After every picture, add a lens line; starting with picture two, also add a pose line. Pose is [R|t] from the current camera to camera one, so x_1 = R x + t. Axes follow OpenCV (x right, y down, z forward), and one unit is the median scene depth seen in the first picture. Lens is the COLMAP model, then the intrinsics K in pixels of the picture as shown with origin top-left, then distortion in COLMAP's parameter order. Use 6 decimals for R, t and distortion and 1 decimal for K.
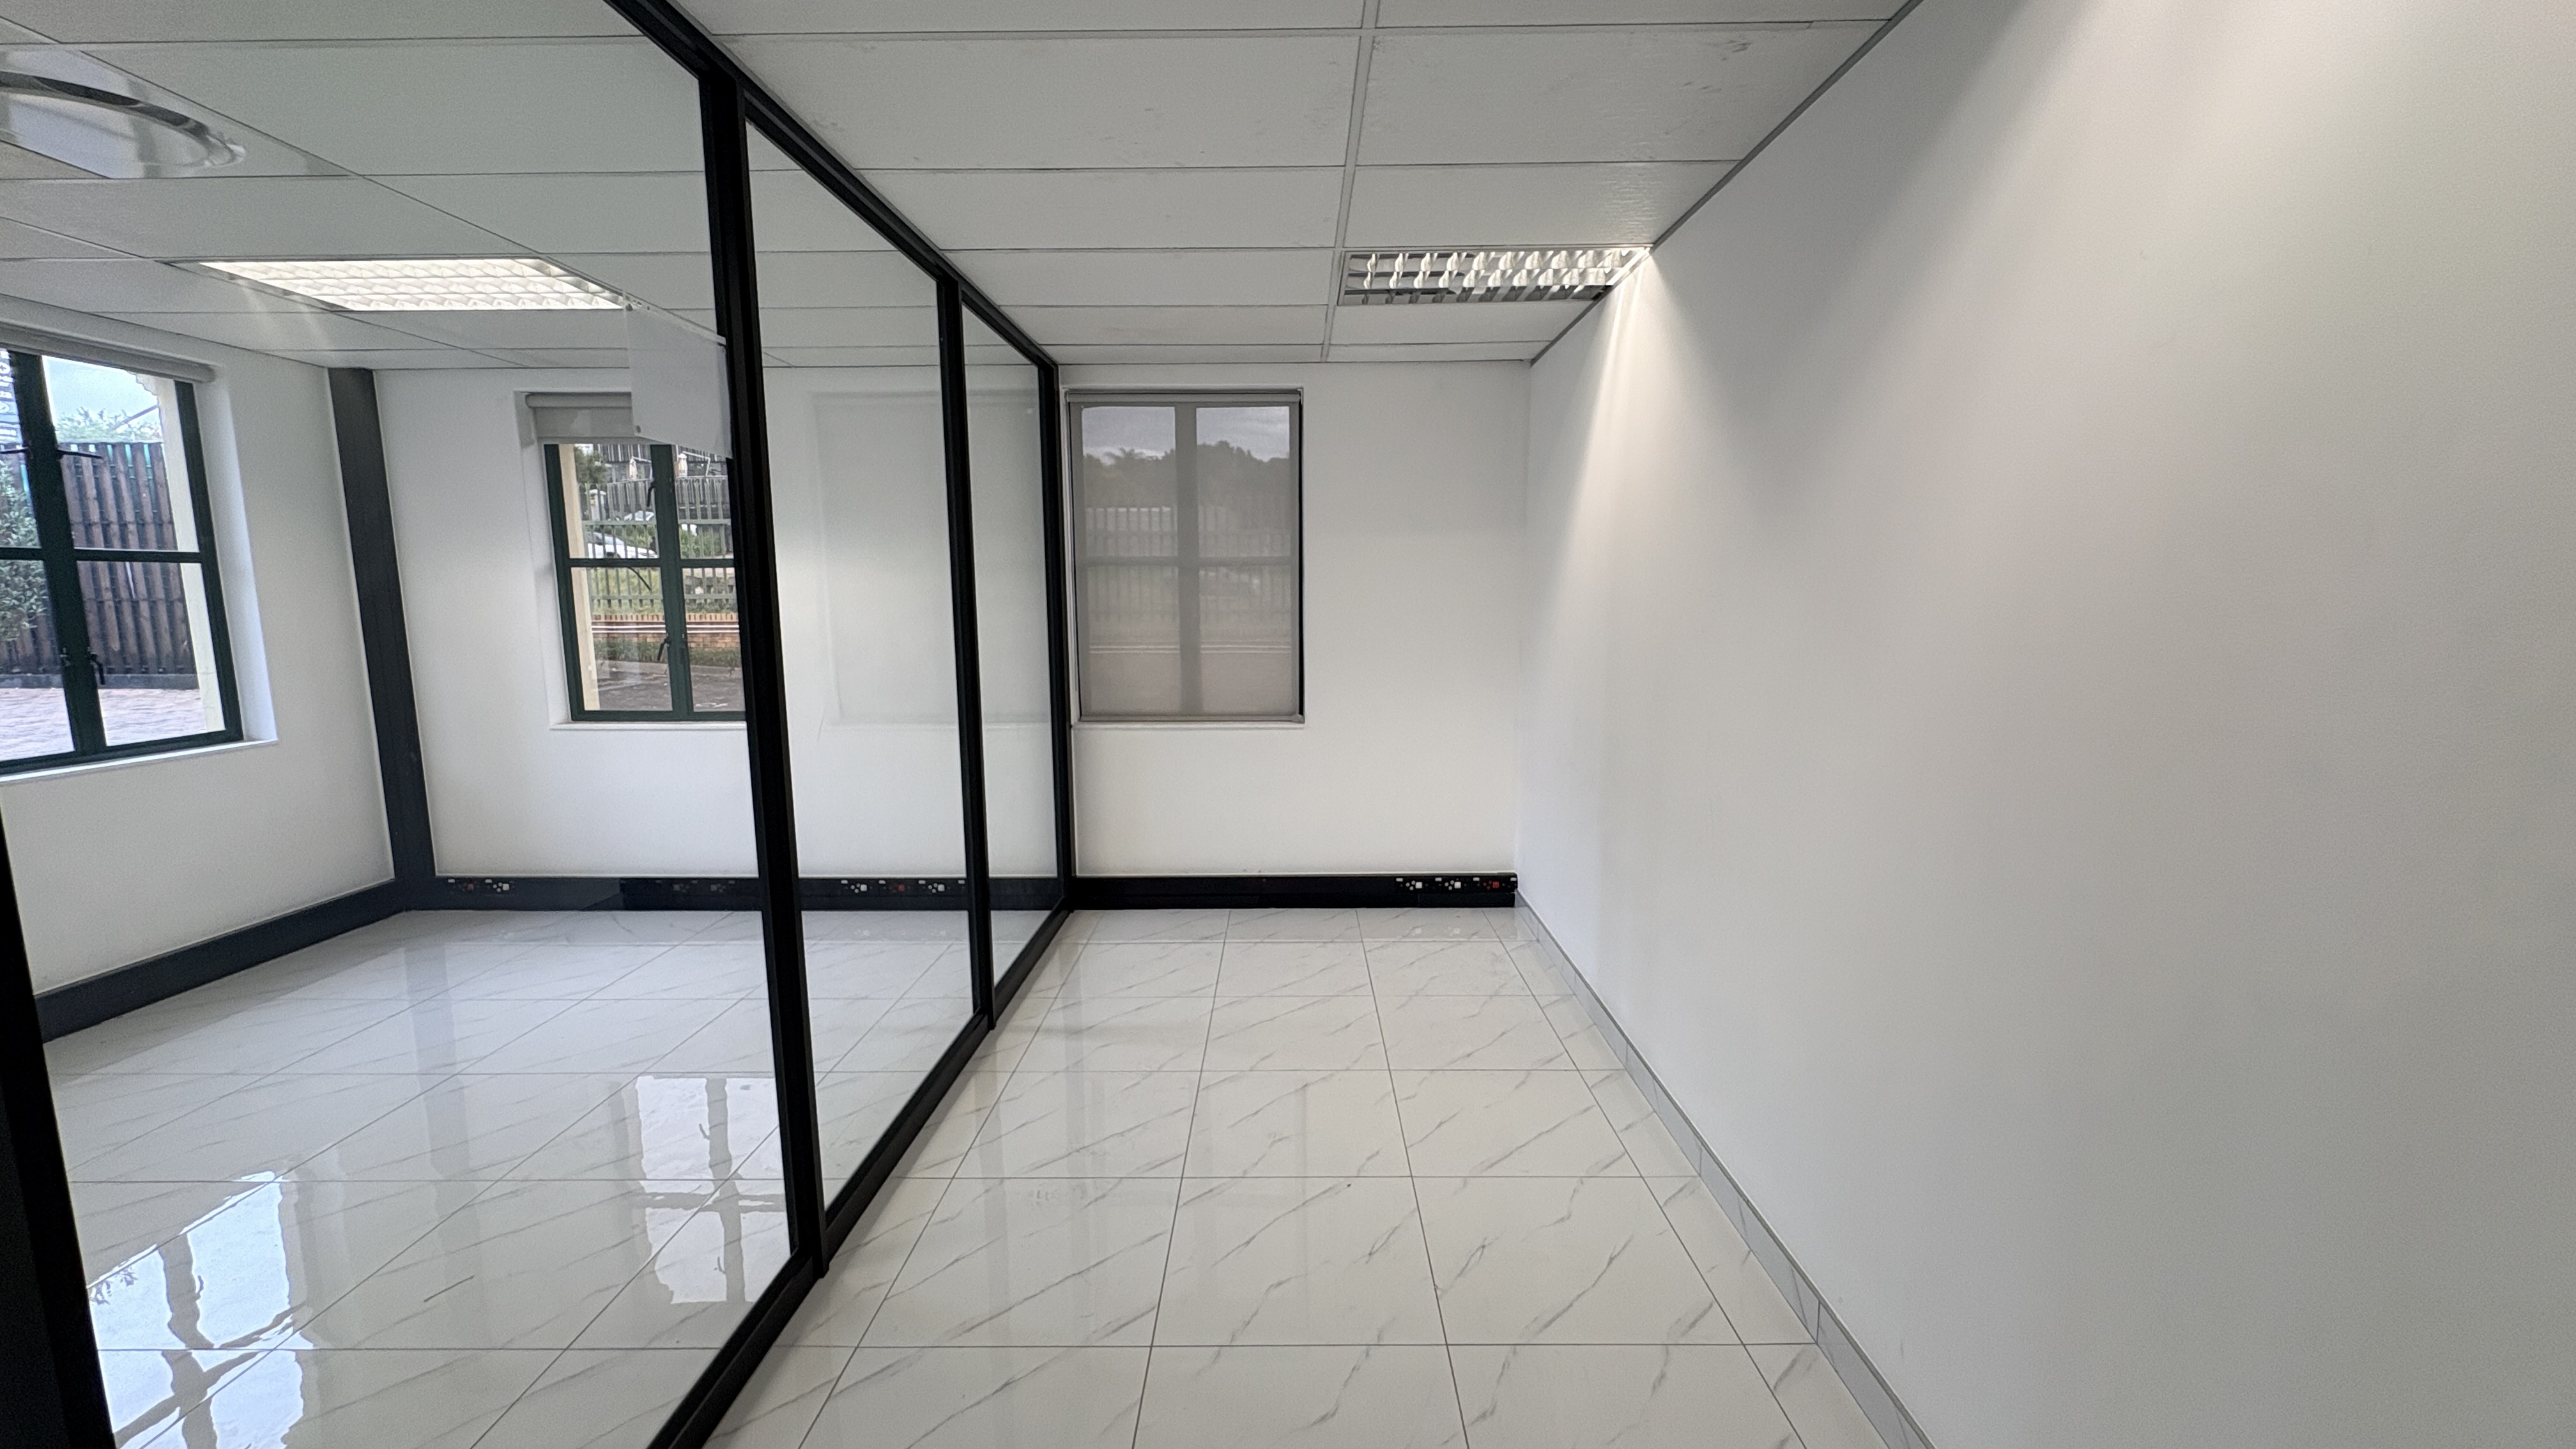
lens RADIAL K [[964.0, 0, 1300.8], [0, 964.0, 716.9], [0, 0, 1]] dist [-0.011748, 0.000235]
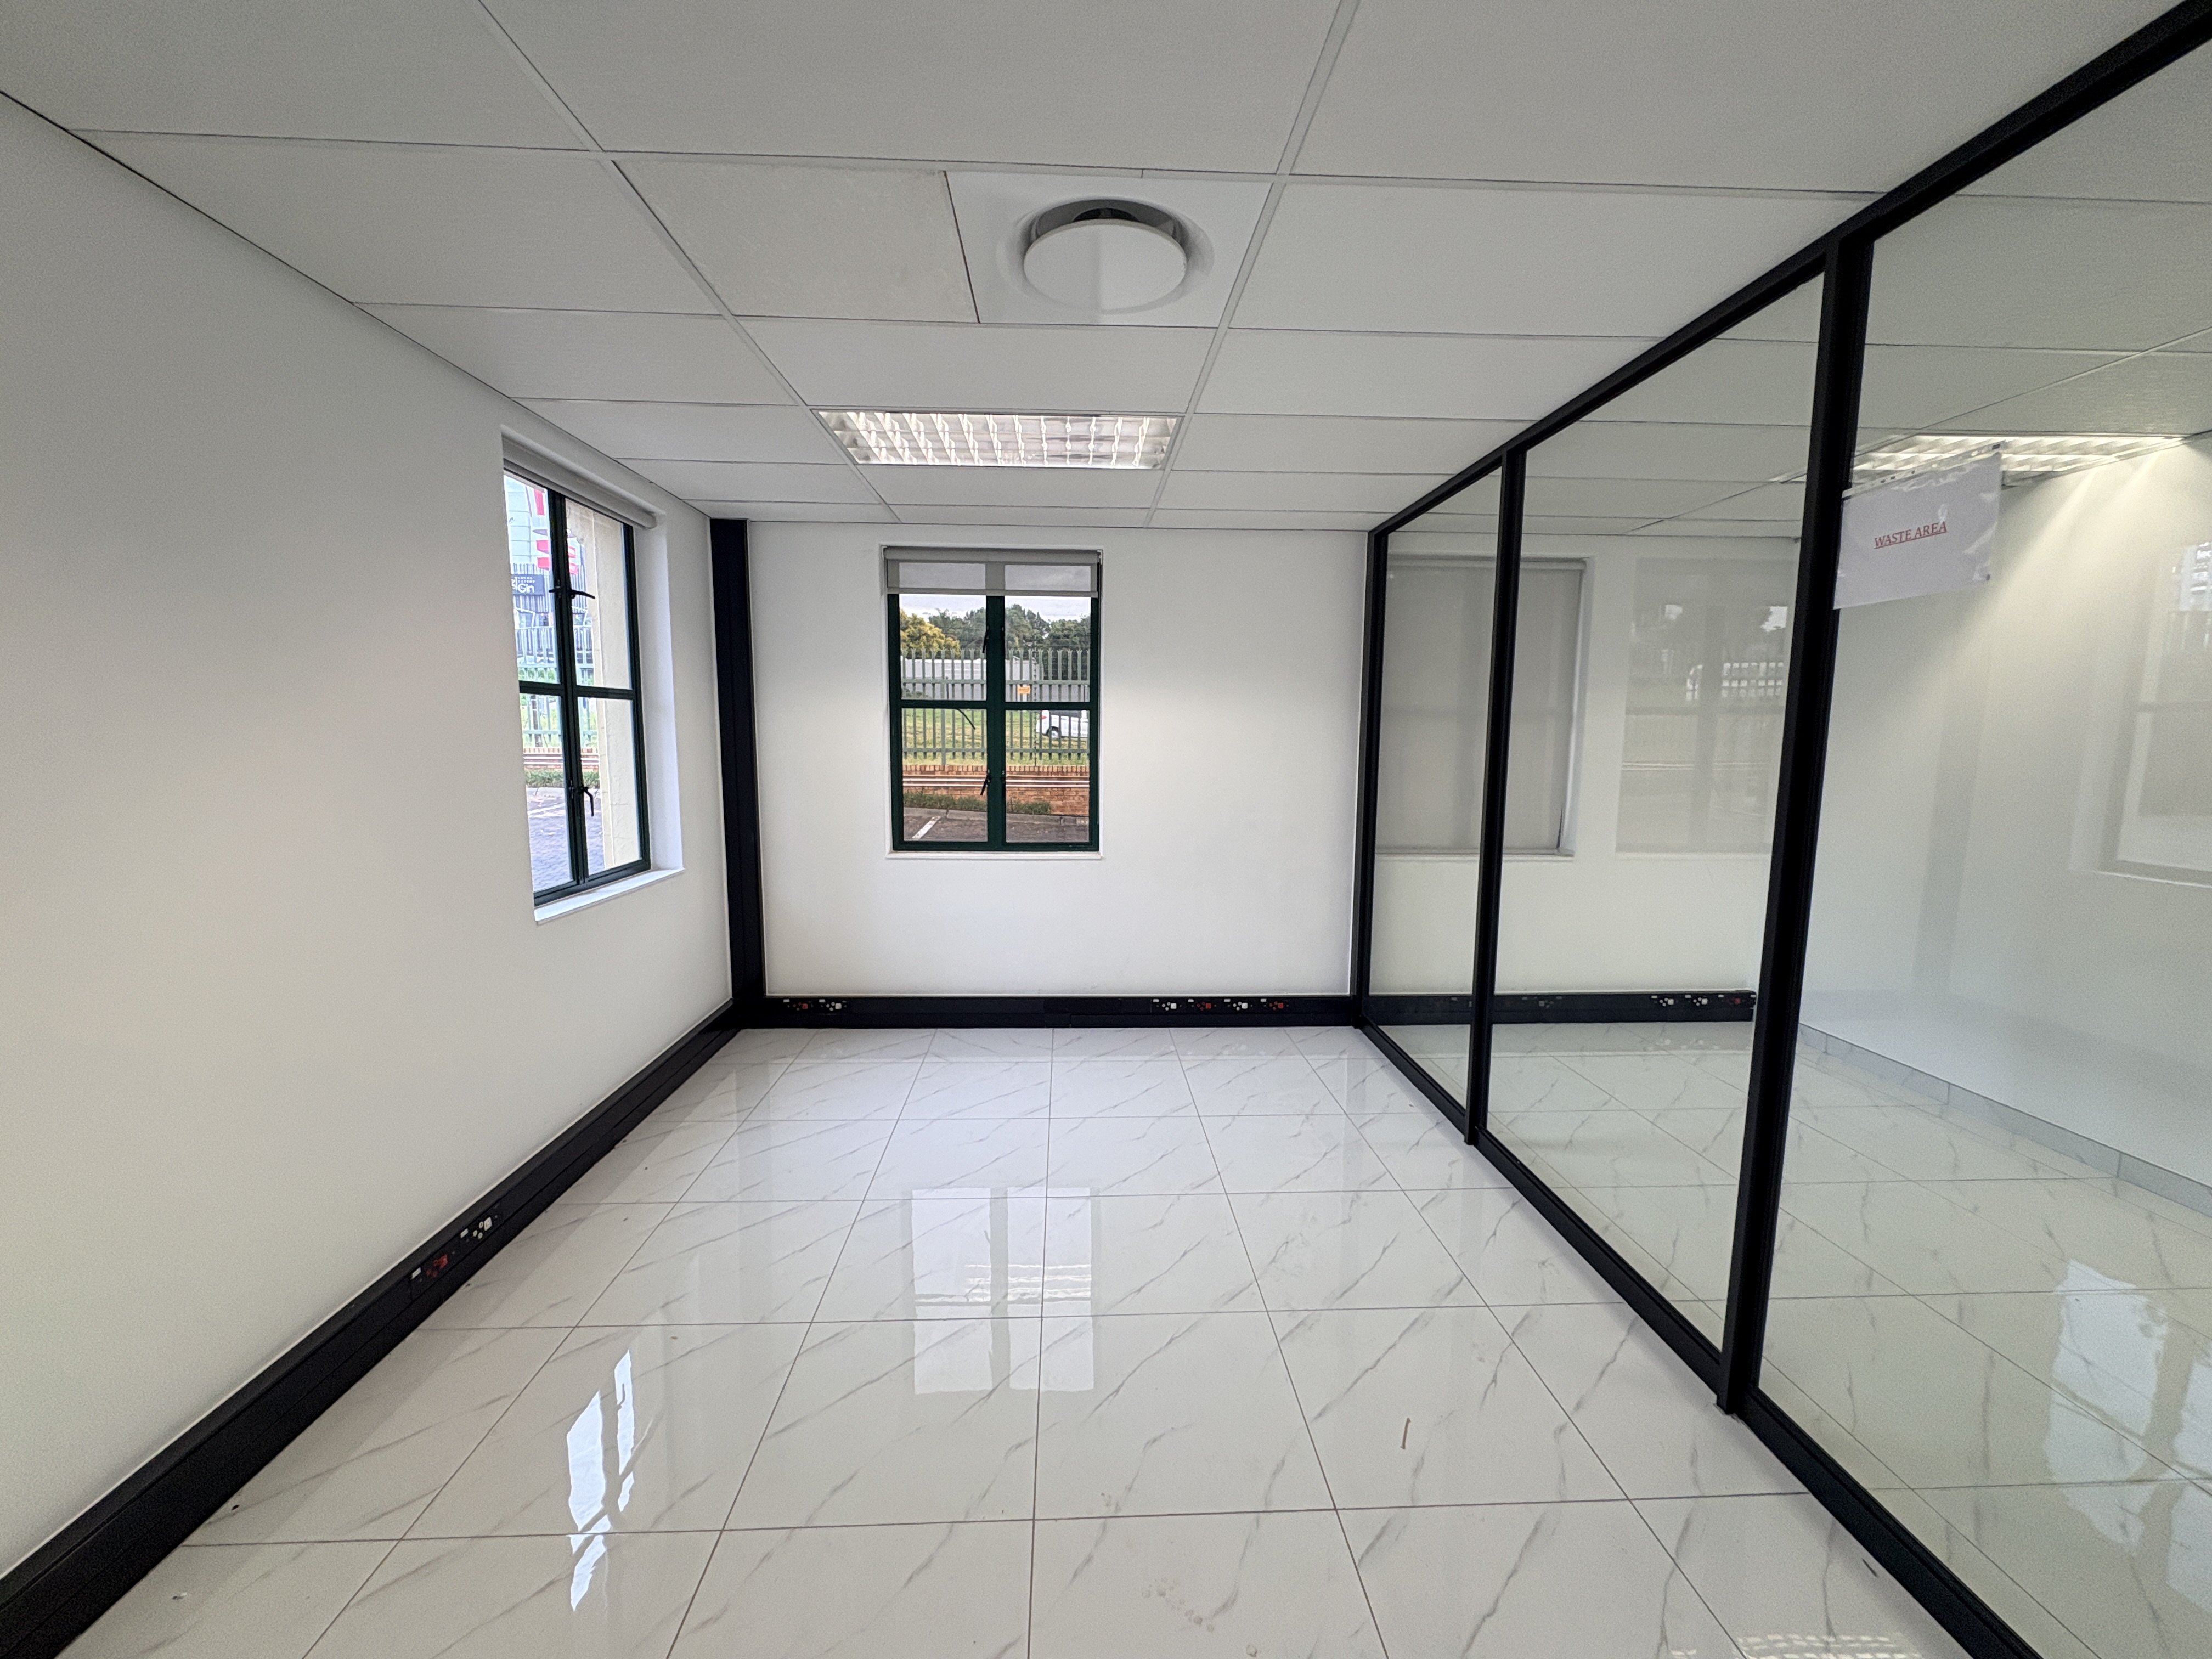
lens RADIAL K [[884.9, 0, 1106.9], [0, 884.9, 826.1], [0, 0, 1]] dist [-0.002787, 0.000188]
pose [[0.999275, 0.006183, 0.037554, -0.568385], [-0.005197, 0.999640, -0.026311, 0.001845], [-0.037703, 0.026096, 0.998948, -0.000165]]
